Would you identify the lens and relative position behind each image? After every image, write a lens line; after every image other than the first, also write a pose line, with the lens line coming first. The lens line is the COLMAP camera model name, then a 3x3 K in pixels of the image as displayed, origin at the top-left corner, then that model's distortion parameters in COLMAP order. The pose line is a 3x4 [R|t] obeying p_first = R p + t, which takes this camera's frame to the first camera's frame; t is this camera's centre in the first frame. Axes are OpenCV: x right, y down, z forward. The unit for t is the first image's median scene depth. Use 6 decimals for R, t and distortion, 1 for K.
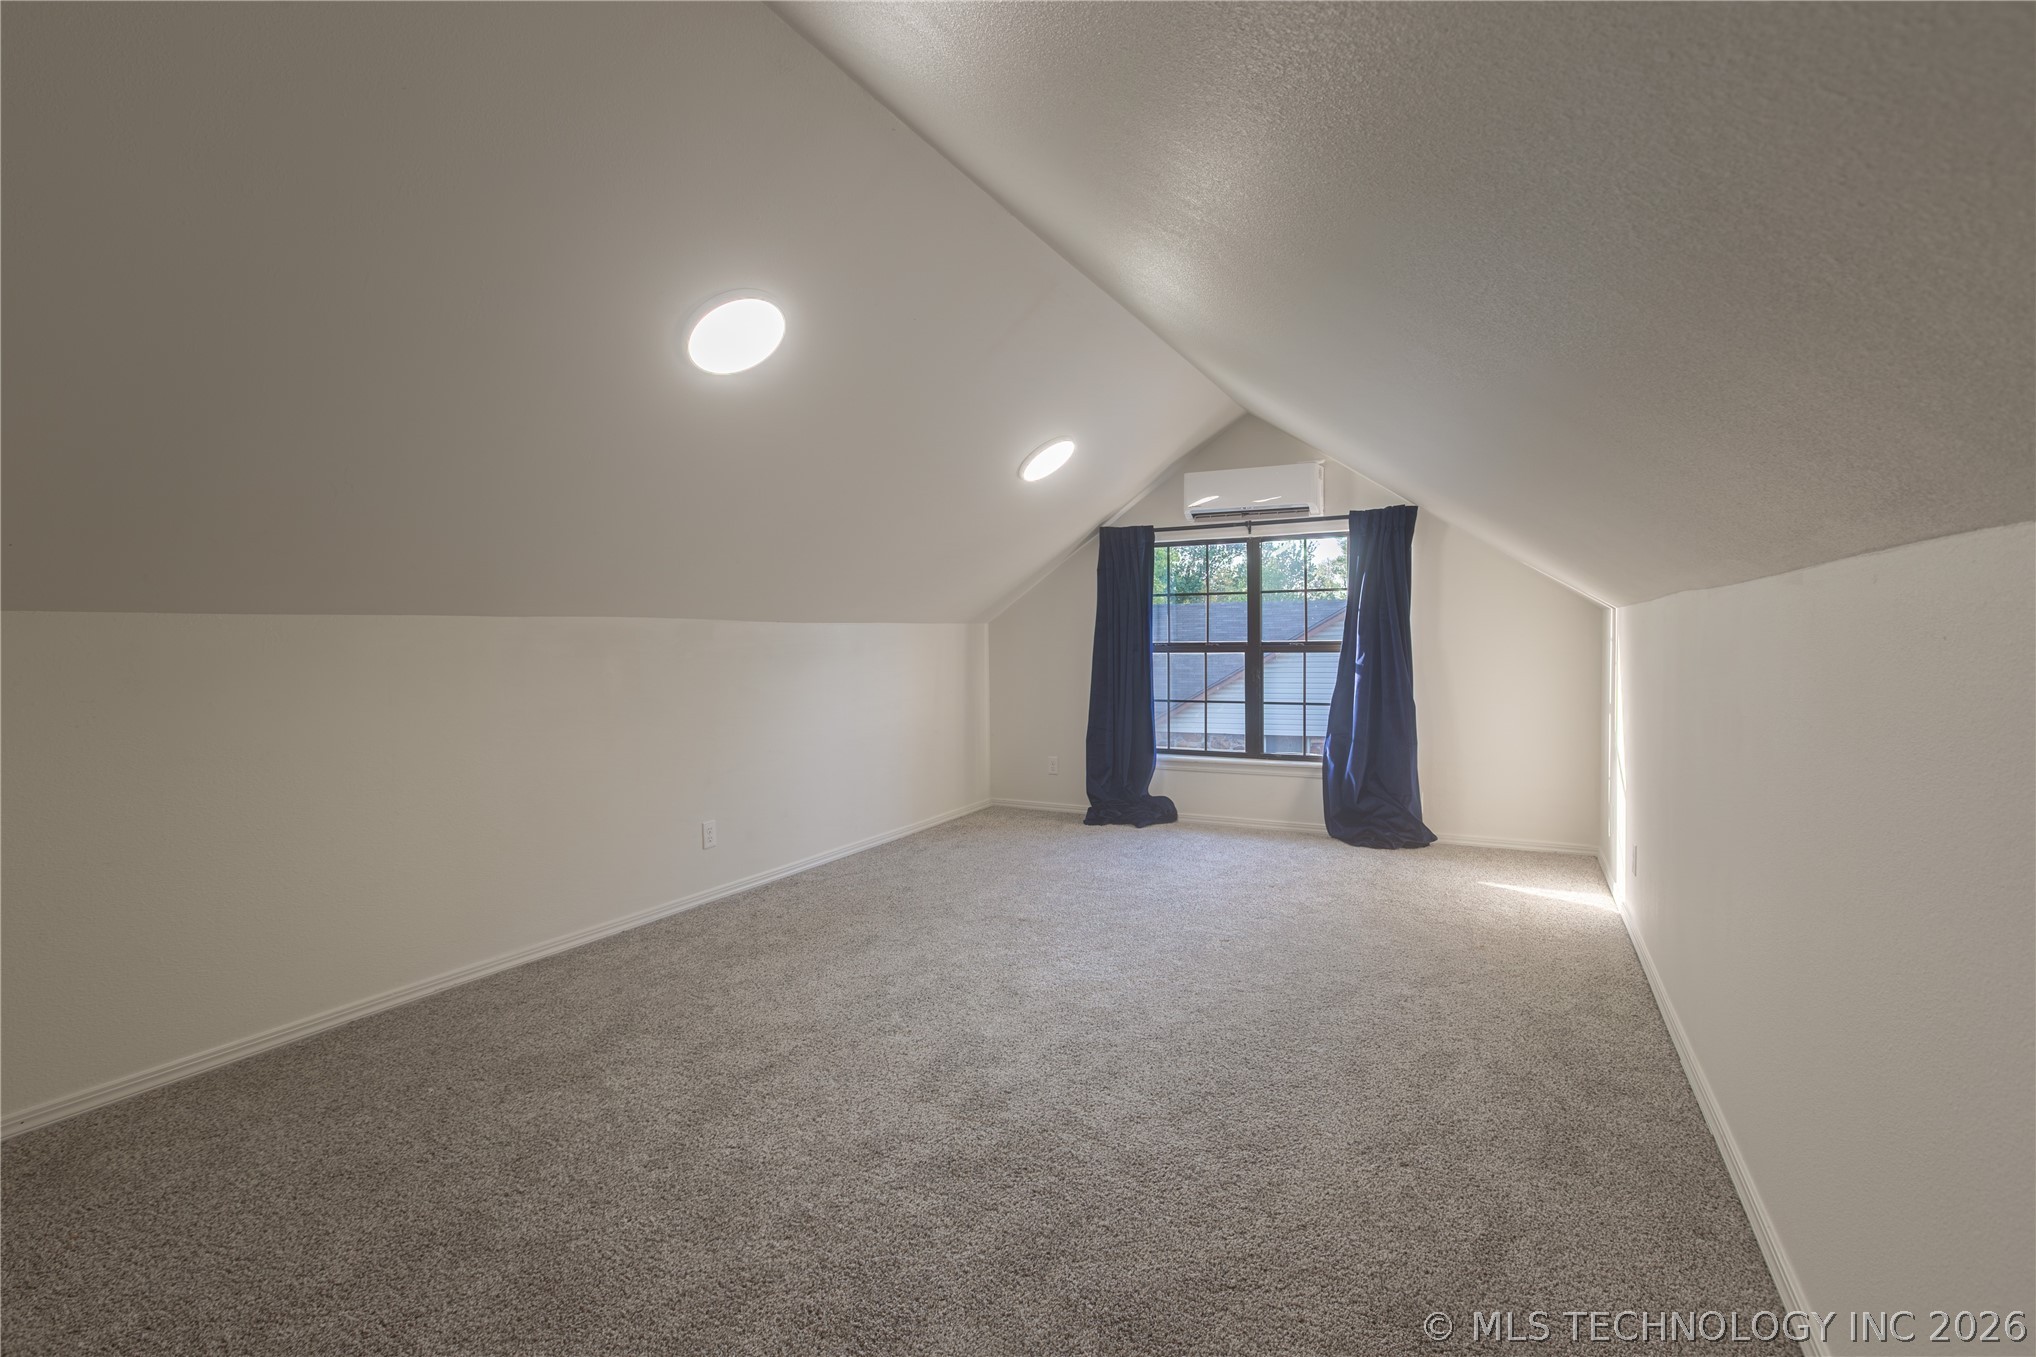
lens RADIAL K [[924.6, 0, 1007.6], [0, 924.6, 662.0], [0, 0, 1]] dist [0.001318, 0.000465]
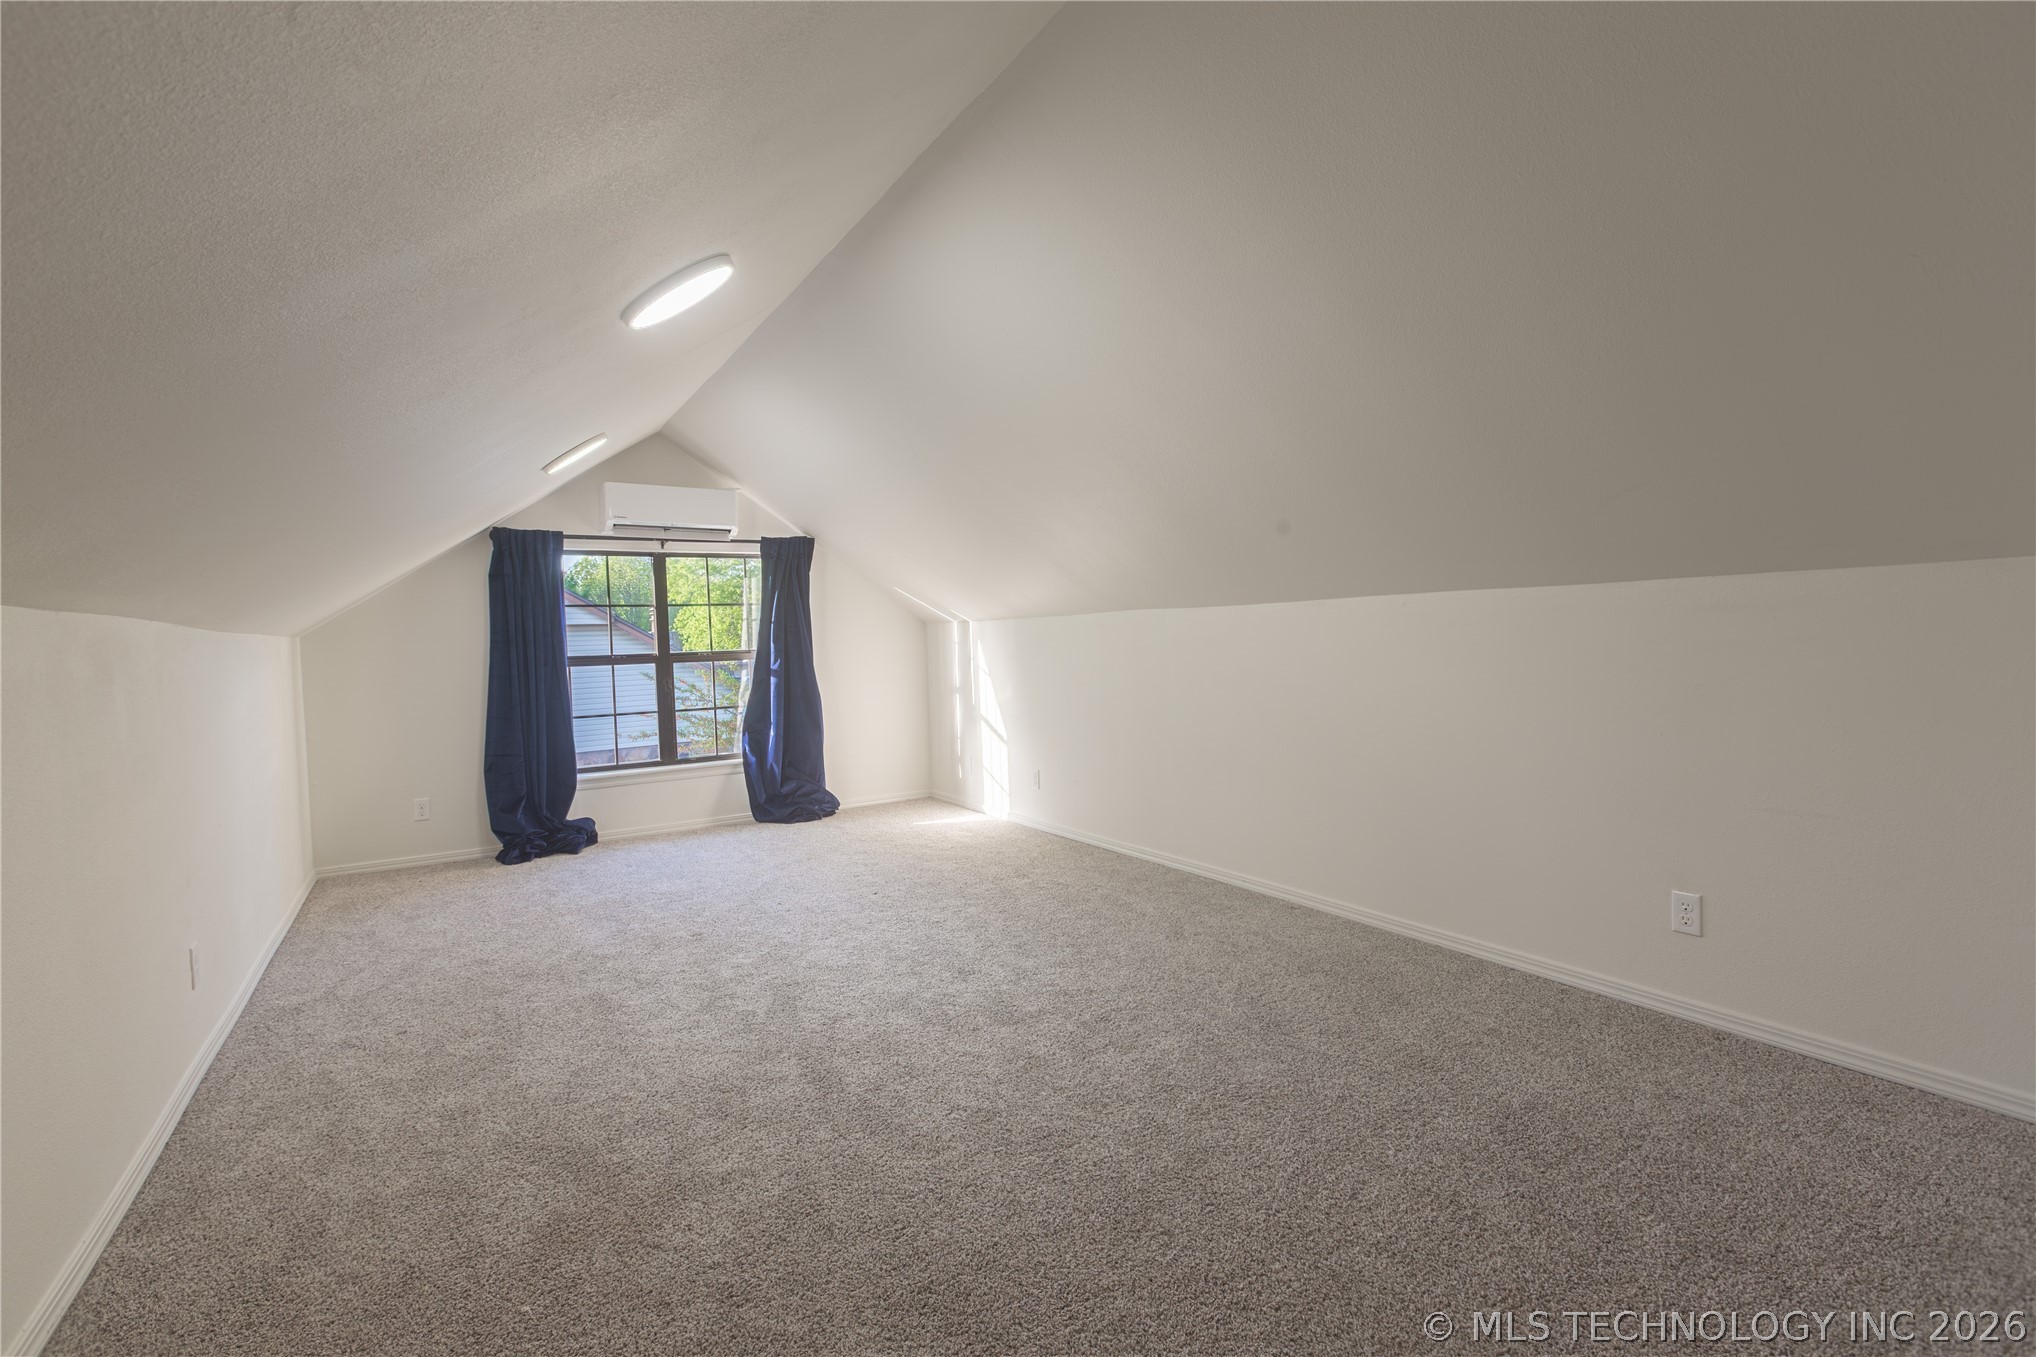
lens RADIAL K [[924.6, 0, 1007.6], [0, 924.6, 662.0], [0, 0, 1]] dist [0.001318, 0.000465]
pose [[0.505441, -0.028723, 0.862383, -0.452989], [0.047485, 0.998857, 0.005437, 0.001185], [-0.861553, 0.038203, 0.506228, 0.148827]]
